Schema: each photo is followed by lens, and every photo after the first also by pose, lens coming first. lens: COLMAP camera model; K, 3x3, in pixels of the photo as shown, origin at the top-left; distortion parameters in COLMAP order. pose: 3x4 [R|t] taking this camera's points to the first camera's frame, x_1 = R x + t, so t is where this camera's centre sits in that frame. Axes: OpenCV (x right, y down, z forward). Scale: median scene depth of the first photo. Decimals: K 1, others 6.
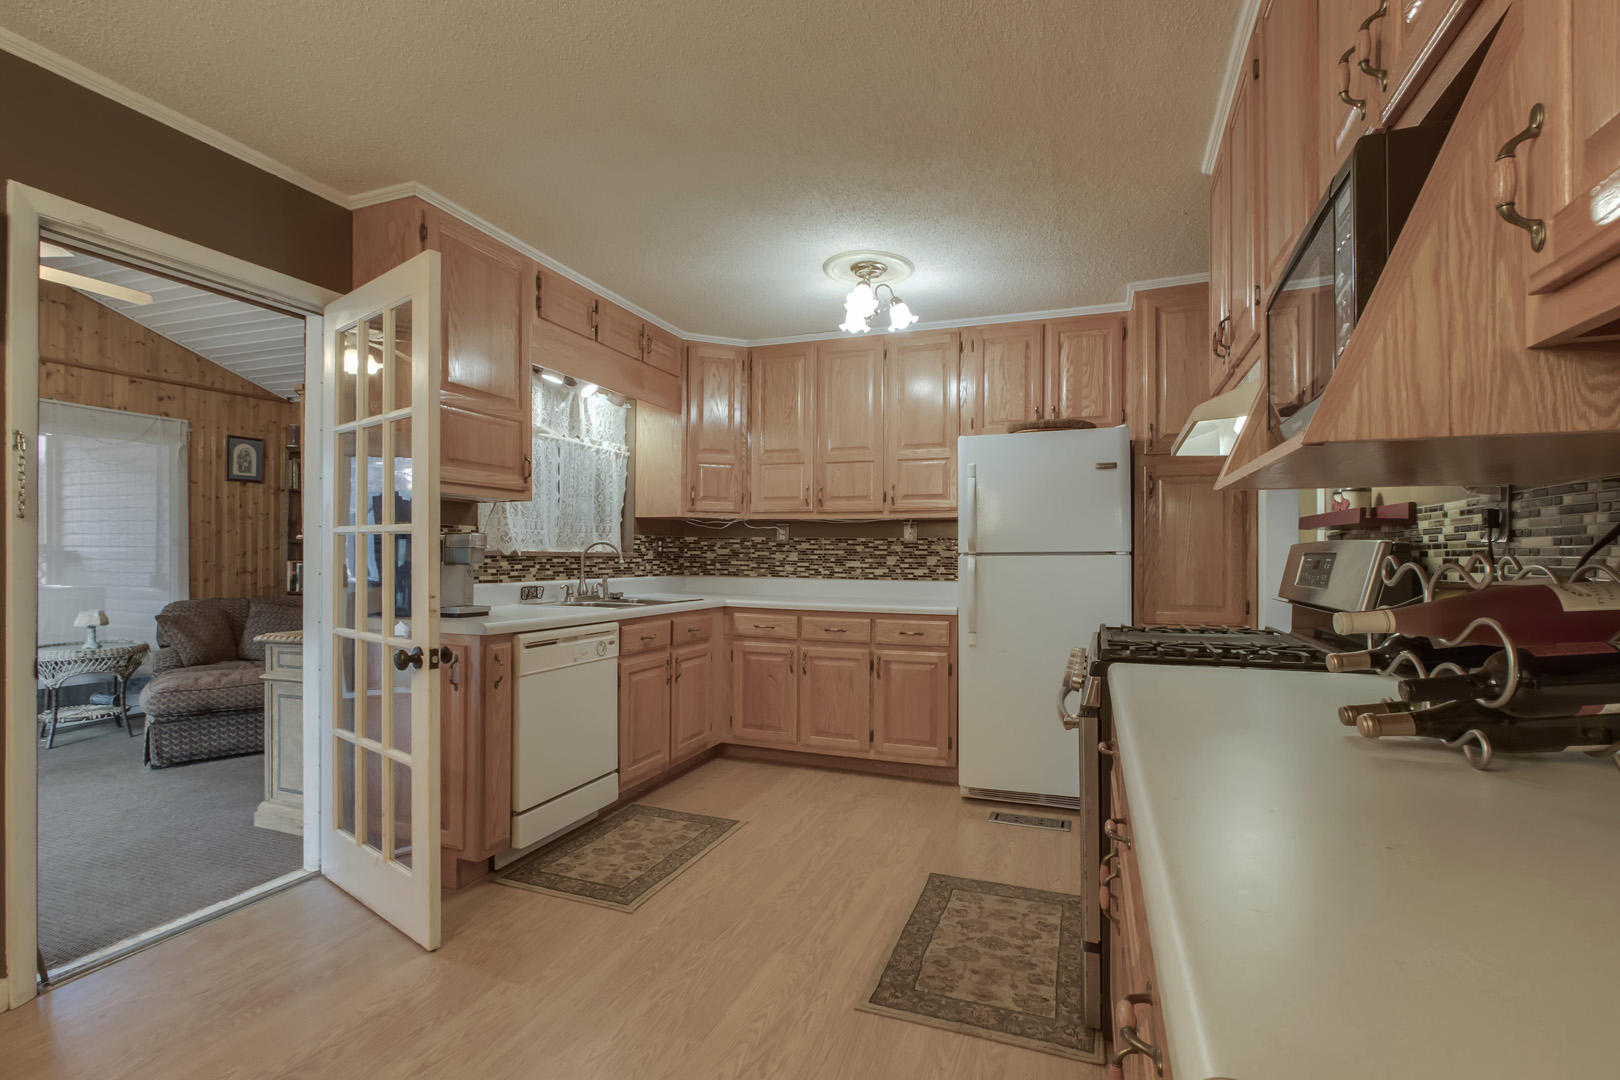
lens RADIAL K [[745.9, 0, 804.9], [0, 745.9, 553.9], [0, 0, 1]] dist [-0.013663, 0.003328]
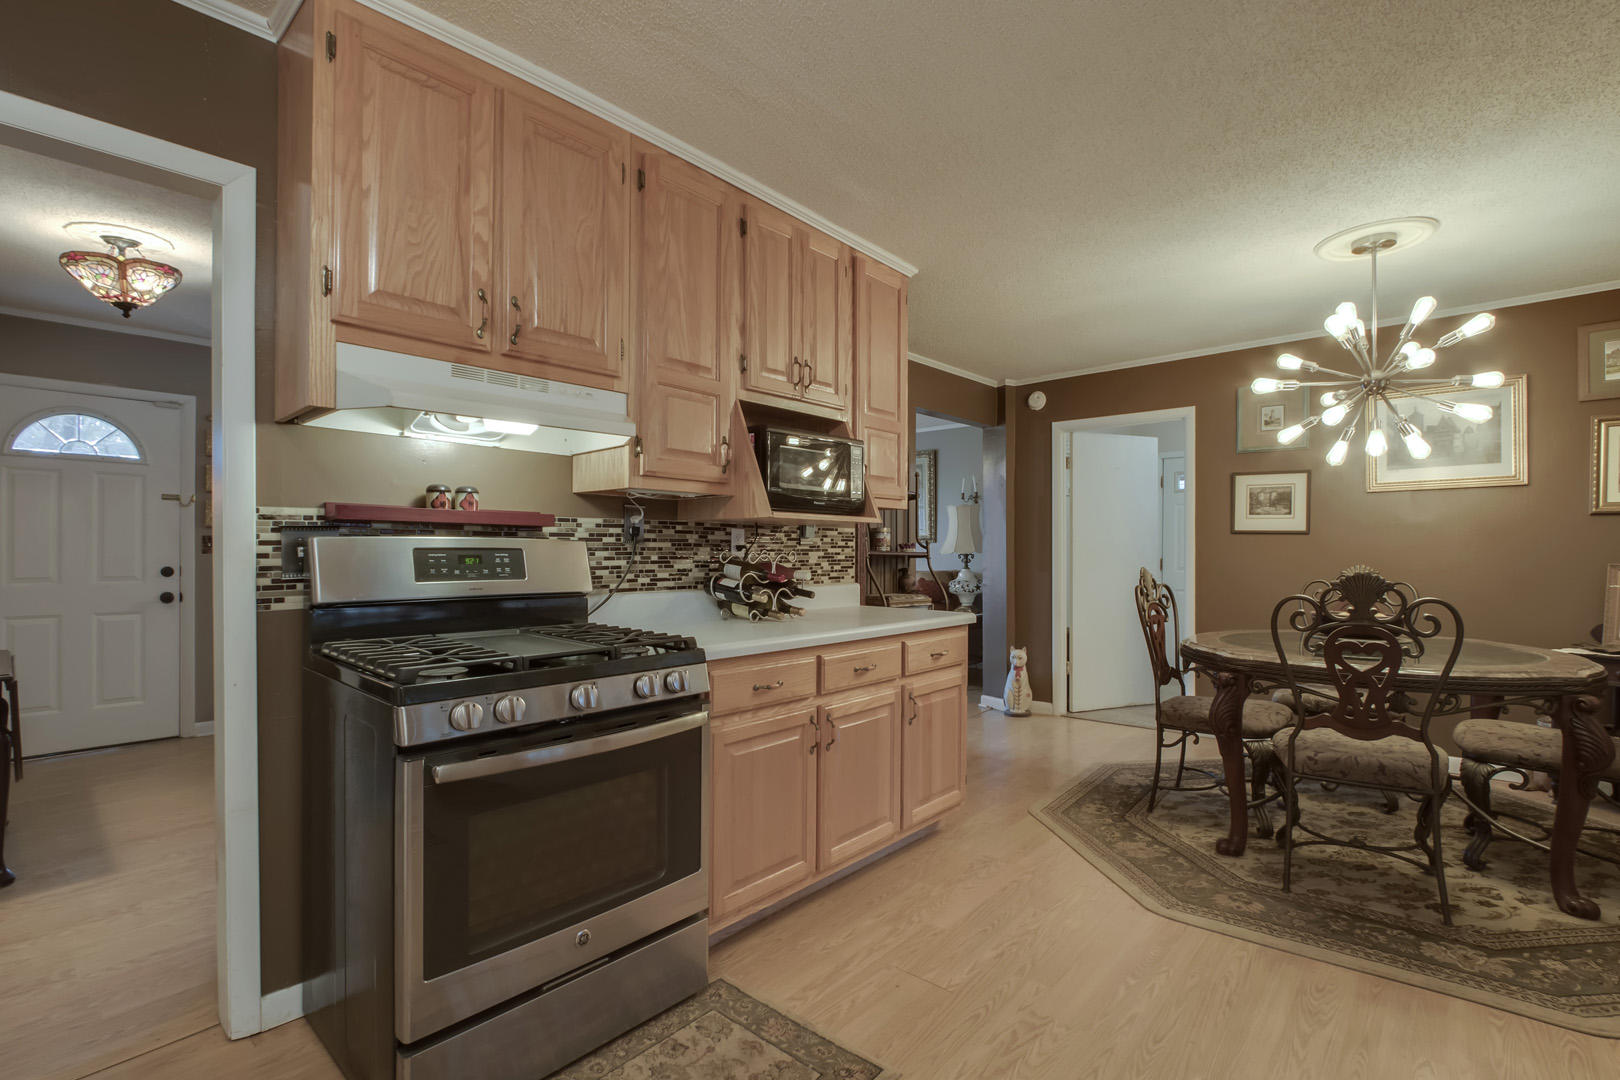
lens RADIAL K [[745.9, 0, 804.9], [0, 745.9, 553.9], [0, 0, 1]] dist [-0.013663, 0.003328]
pose [[-0.934428, -0.008729, 0.356046, -0.064819], [-0.007166, 0.999958, 0.005706, -0.001234], [-0.356081, 0.002780, -0.934451, 0.913833]]
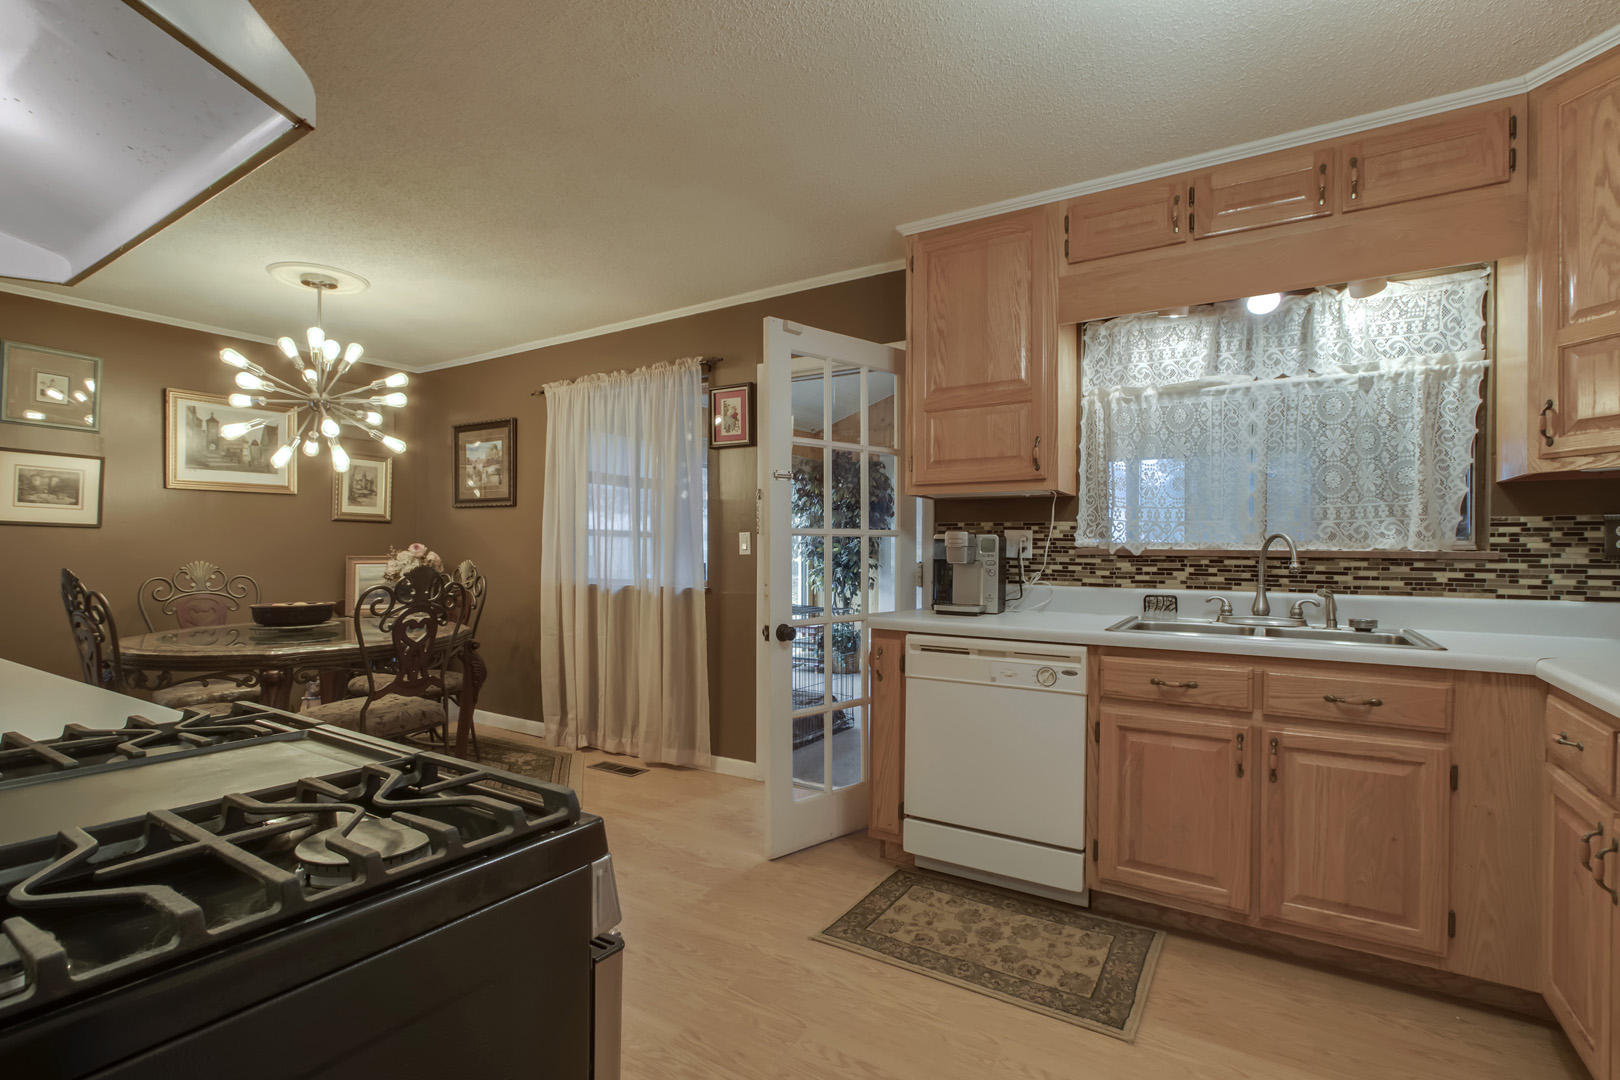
lens RADIAL K [[745.9, 0, 804.9], [0, 745.9, 553.9], [0, 0, 1]] dist [-0.013663, 0.003328]
pose [[-0.196106, 0.001074, -0.980582, 0.420835], [-0.002357, 0.999996, 0.001567, 0.000580], [0.980580, 0.002618, -0.196103, 0.729080]]
